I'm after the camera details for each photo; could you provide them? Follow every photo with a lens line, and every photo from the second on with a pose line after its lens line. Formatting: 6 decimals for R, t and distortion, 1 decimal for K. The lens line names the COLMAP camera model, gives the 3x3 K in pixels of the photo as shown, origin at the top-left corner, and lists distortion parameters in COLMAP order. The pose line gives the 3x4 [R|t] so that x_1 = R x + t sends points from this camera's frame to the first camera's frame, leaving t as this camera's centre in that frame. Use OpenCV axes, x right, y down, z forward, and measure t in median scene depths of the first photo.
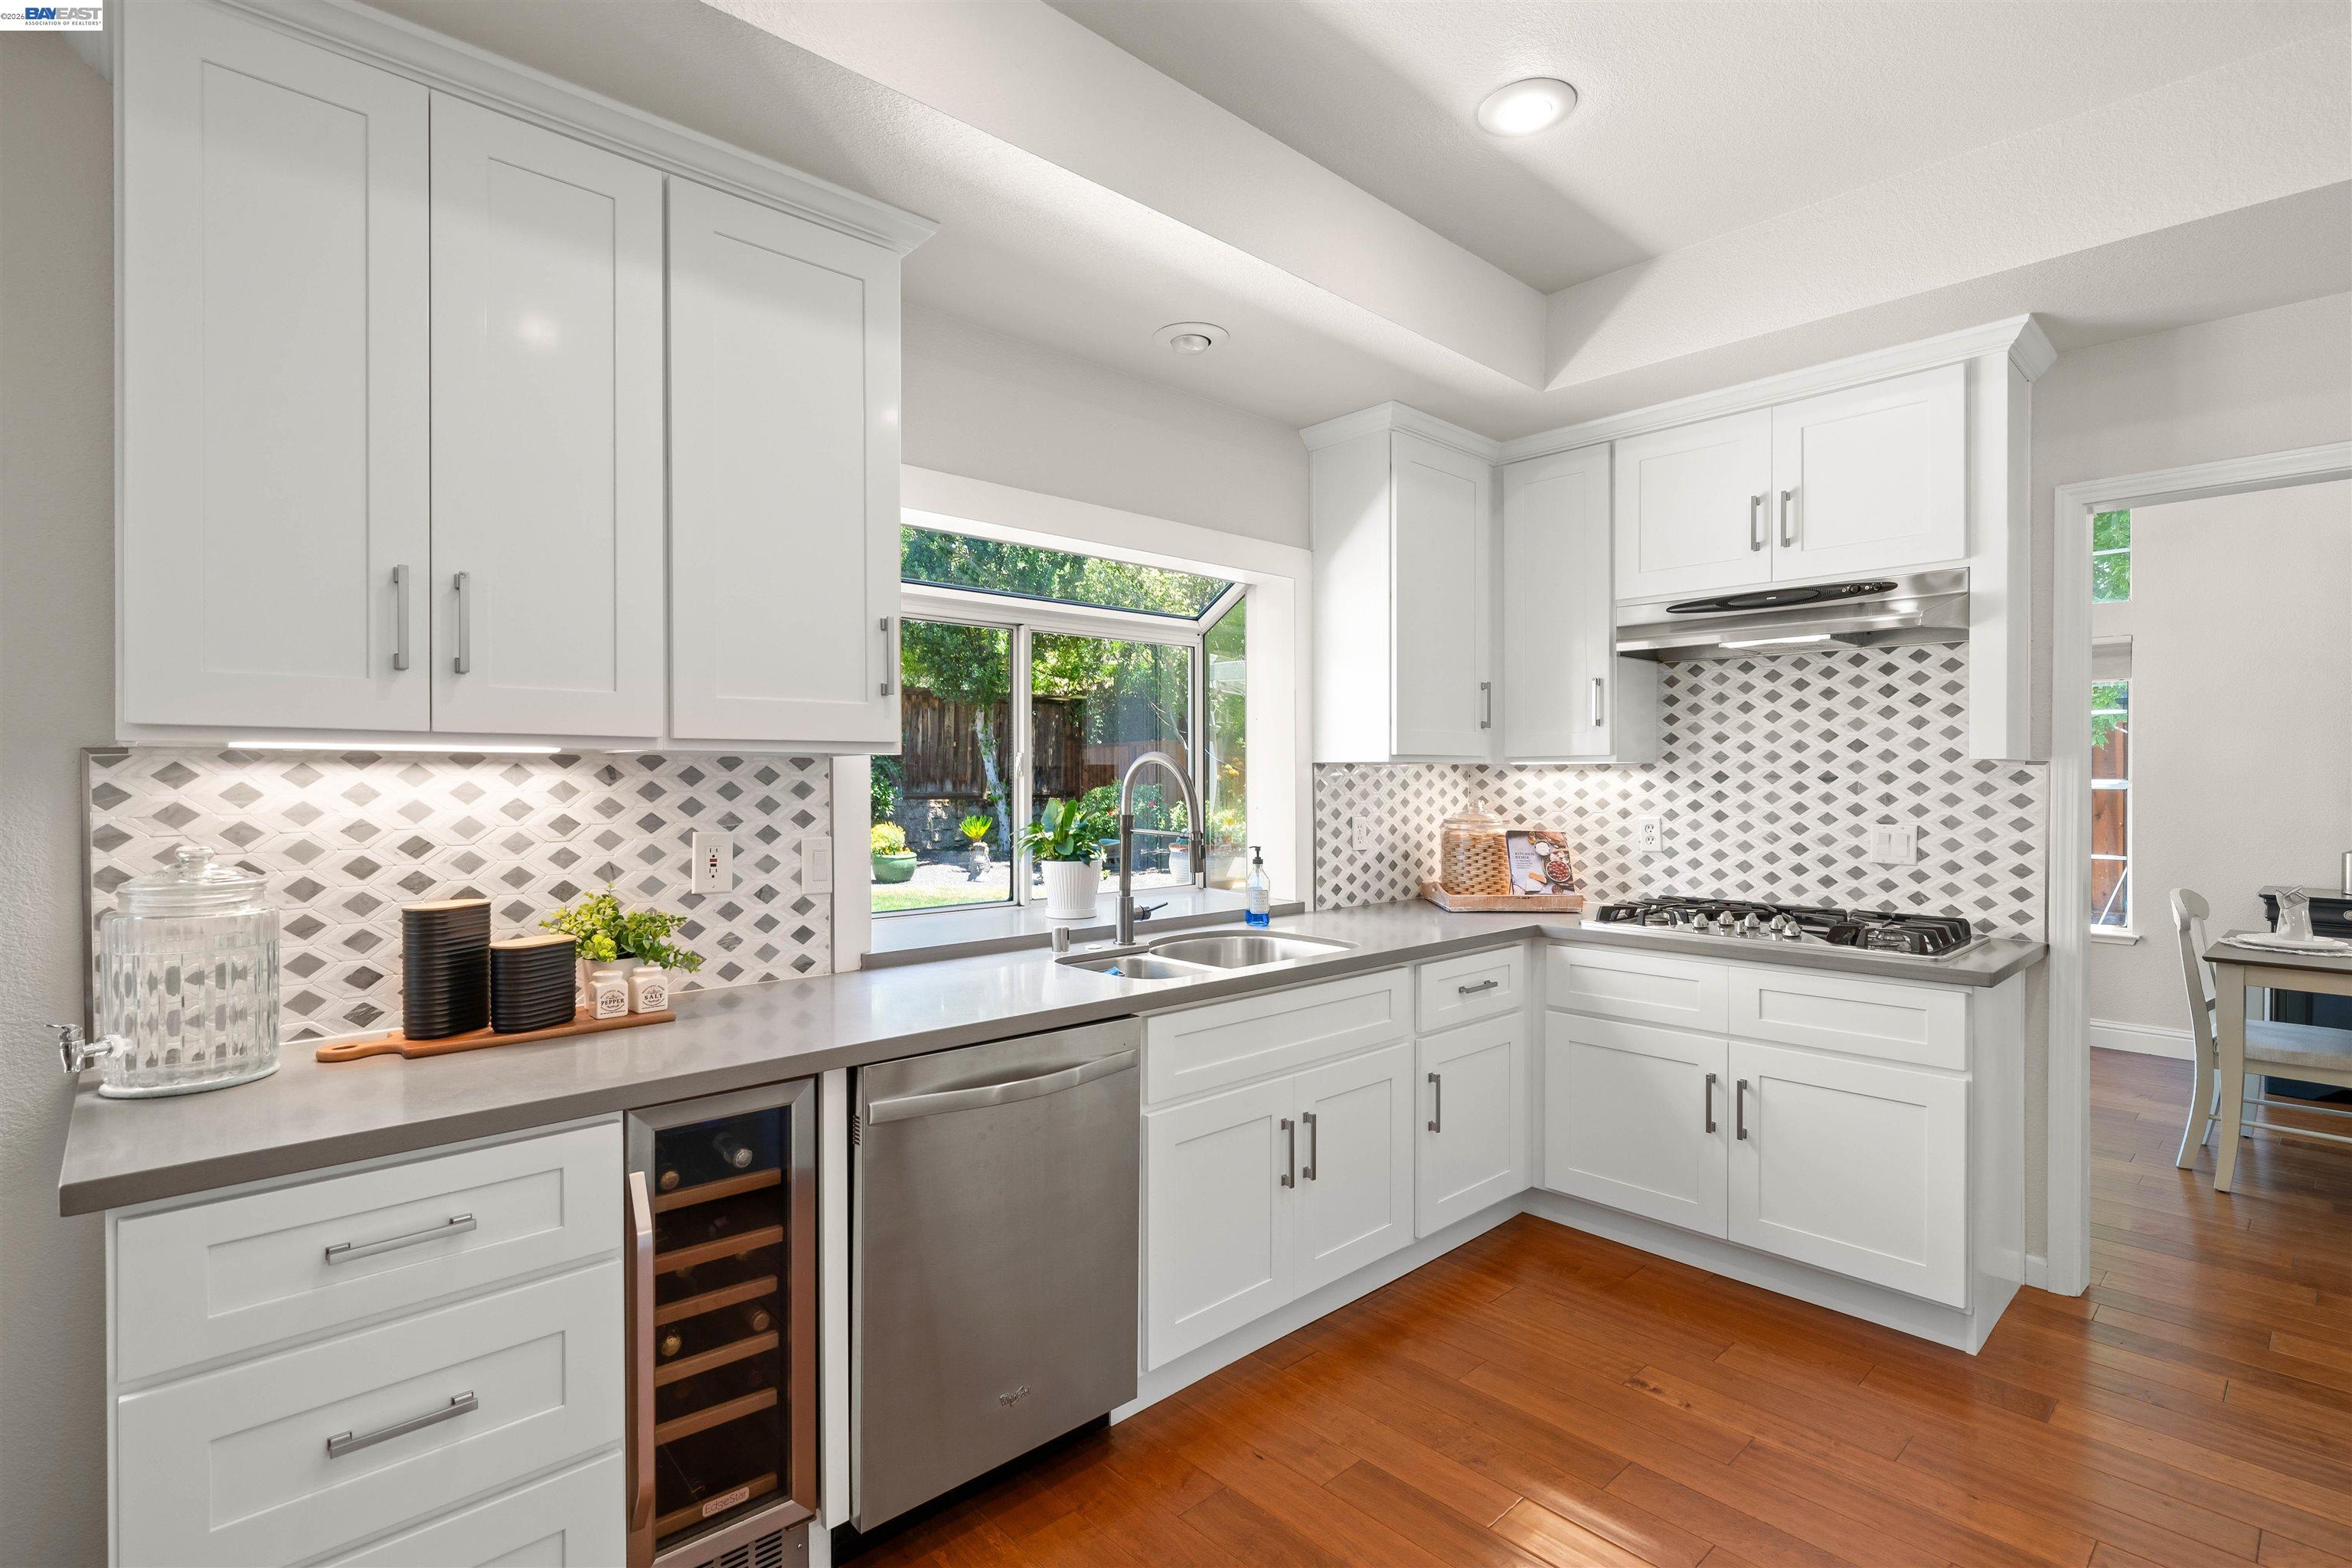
lens RADIAL K [[1116.4, 0, 1172.2], [0, 1116.4, 779.0], [0, 0, 1]] dist [-0.002777, 0.002229]
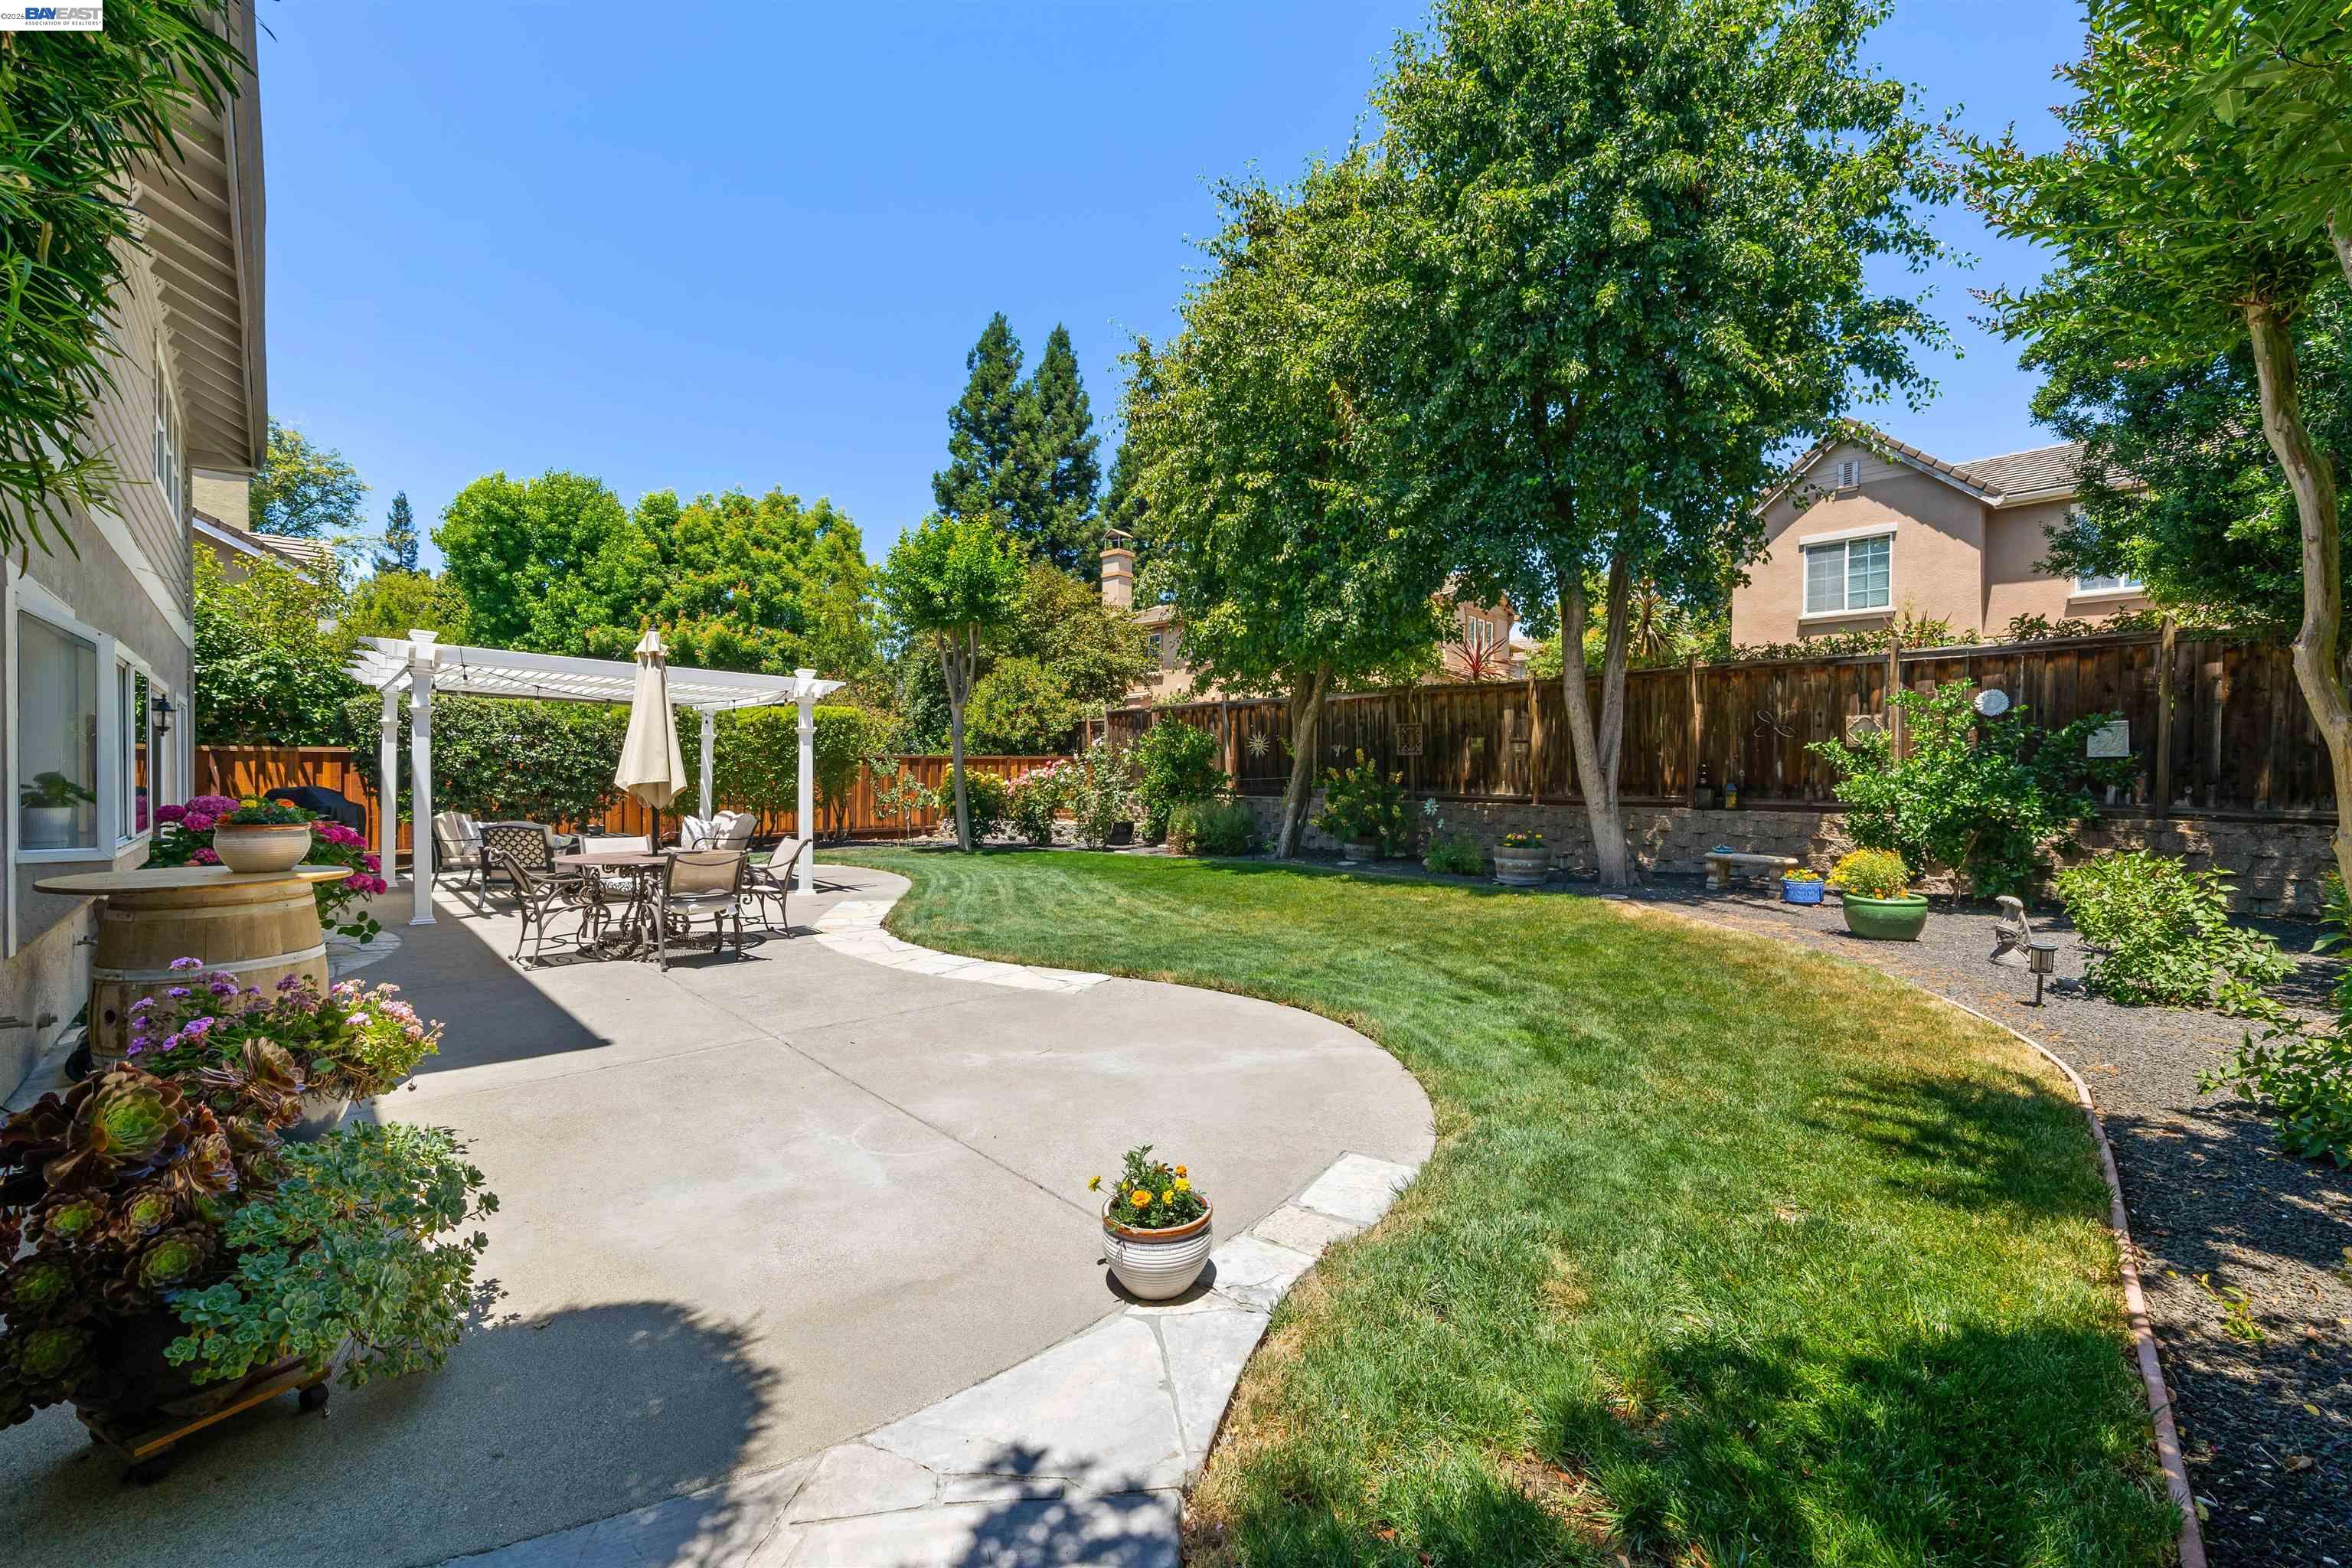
lens RADIAL K [[920.4, 0, 1172.6], [0, 920.4, 796.8], [0, 0, 1]] dist [-0.005047, -0.000114]
pose [[0.027715, 0.027019, -0.999251, 1.318255], [-0.010069, 0.999591, 0.026749, -0.015075], [0.999565, 0.009320, 0.027975, 2.582001]]
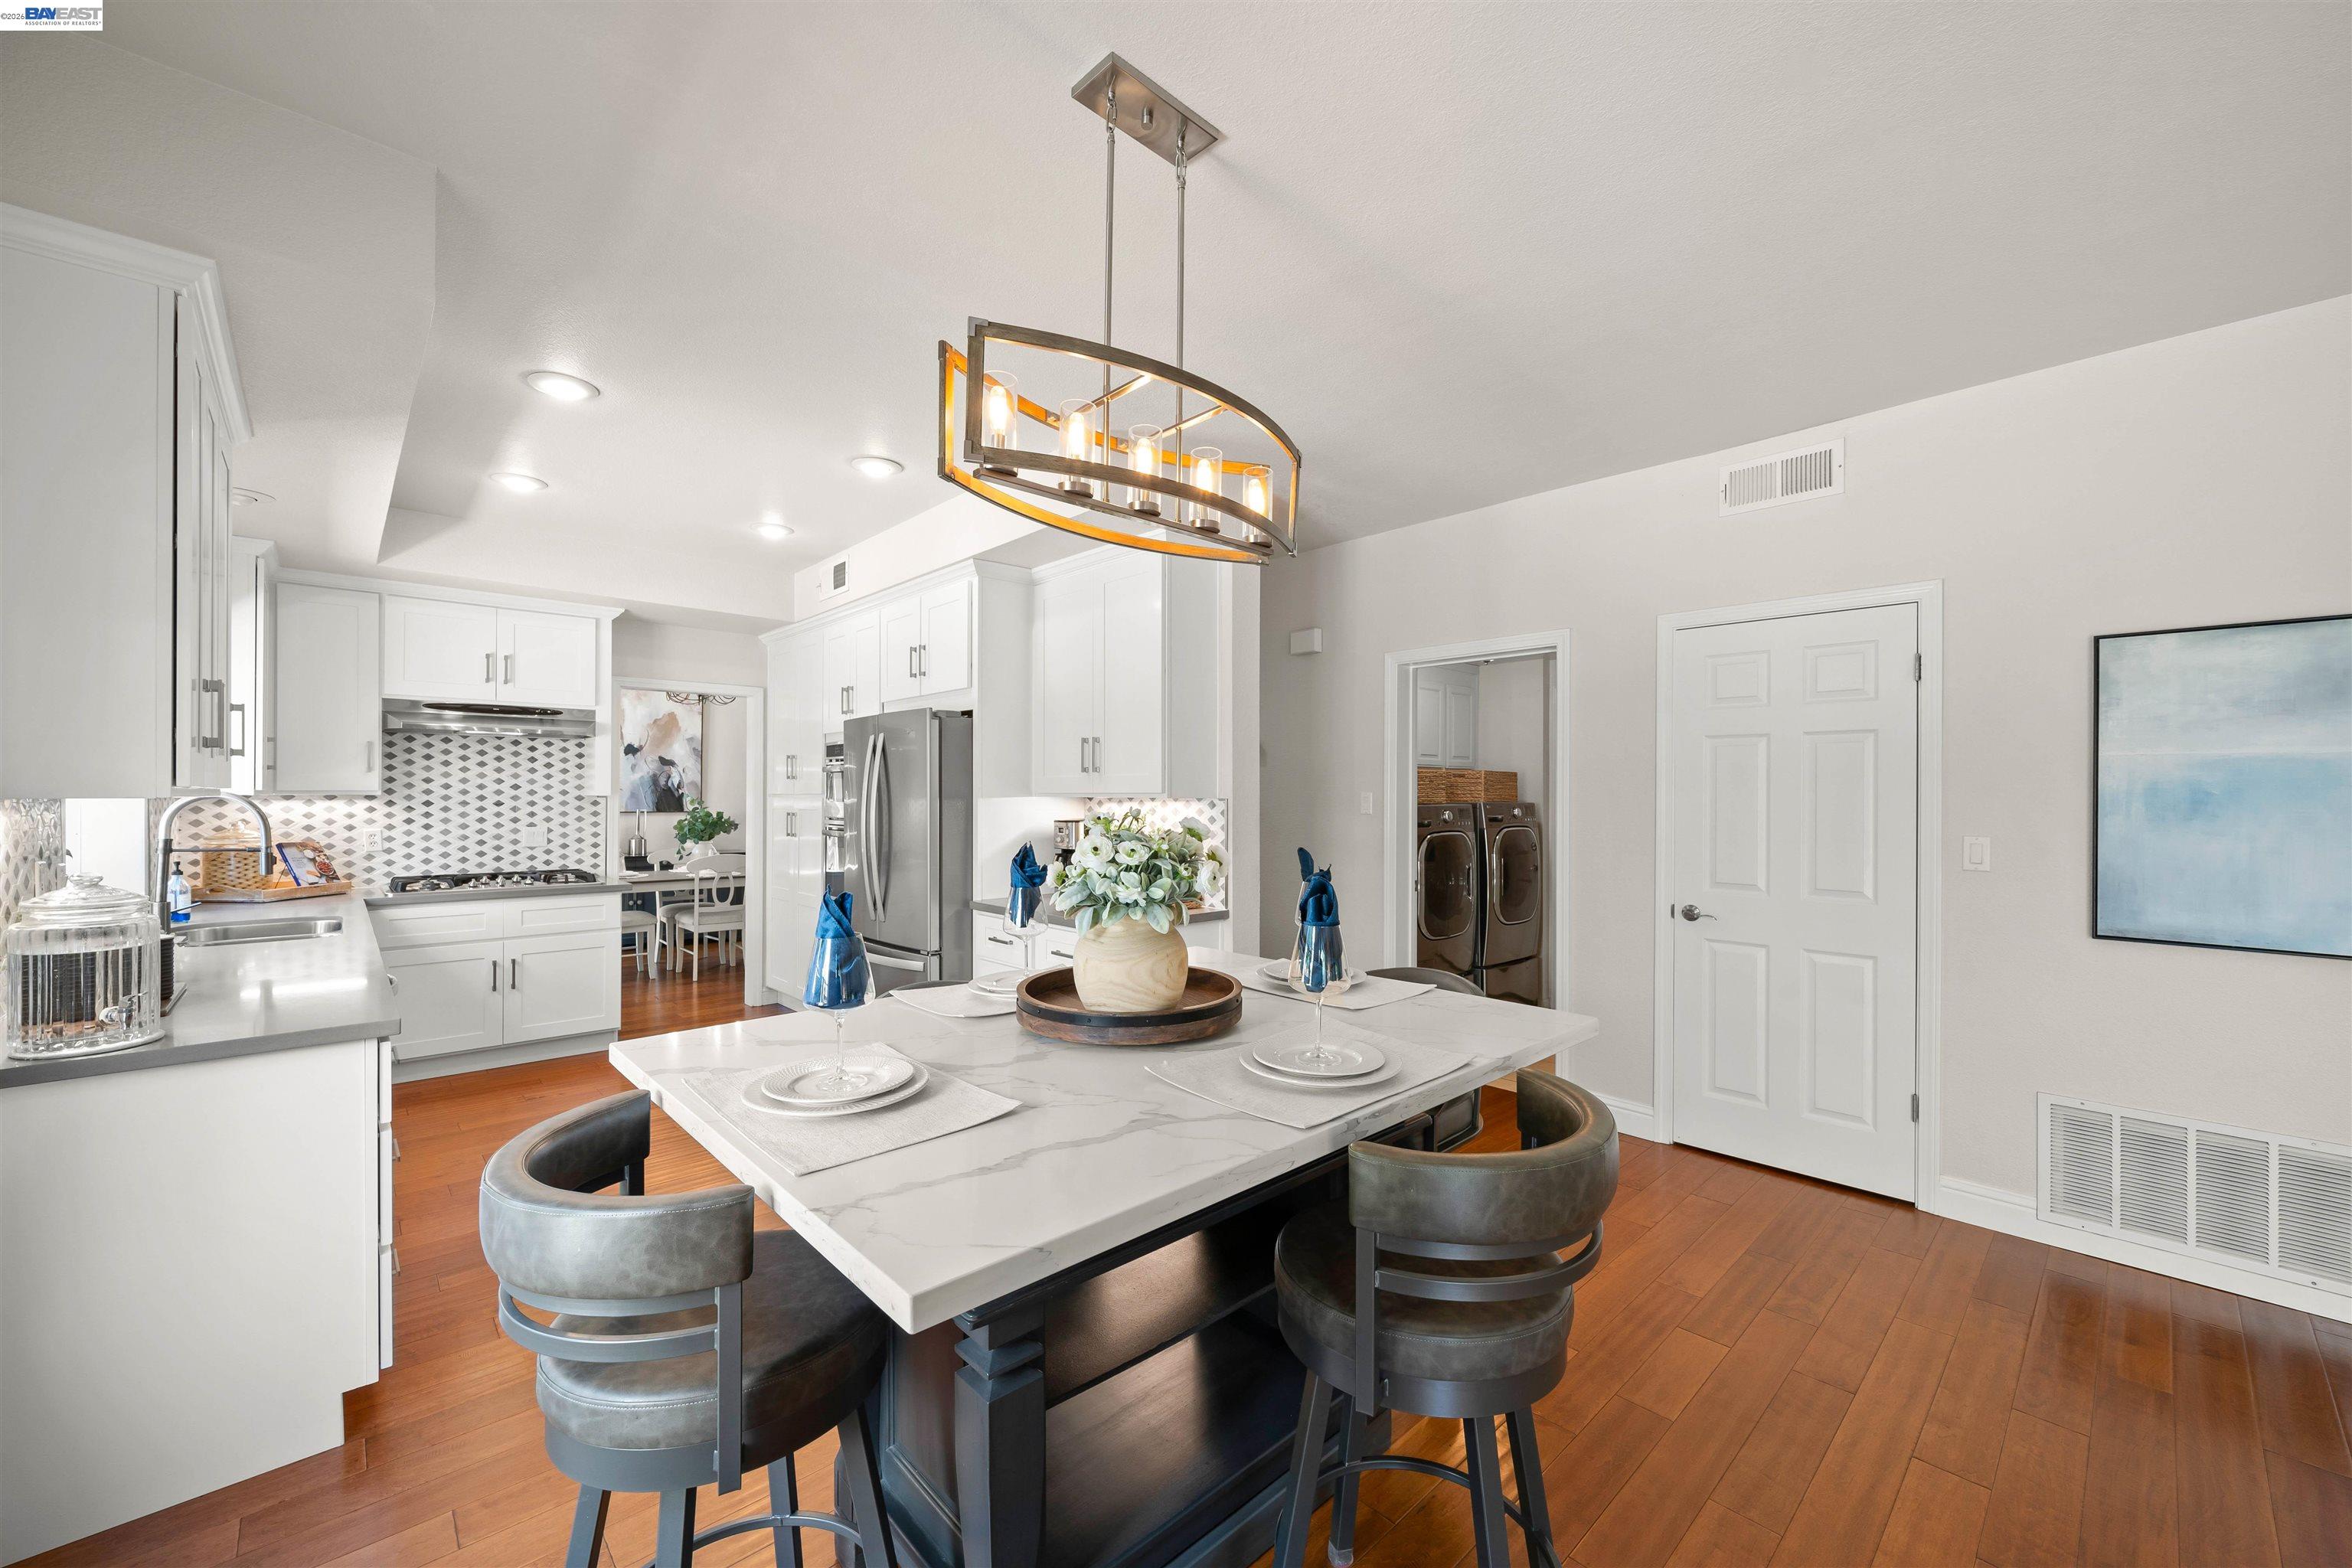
lens RADIAL K [[920.4, 0, 1186.0], [0, 920.4, 791.6], [0, 0, 1]] dist [-0.005047, -0.000114]
pose [[0.001845, 0.003047, 0.999994, -0.956952], [-0.001026, 0.999995, -0.003045, -0.017878], [-0.999998, -0.001020, 0.001848, -0.161798]]
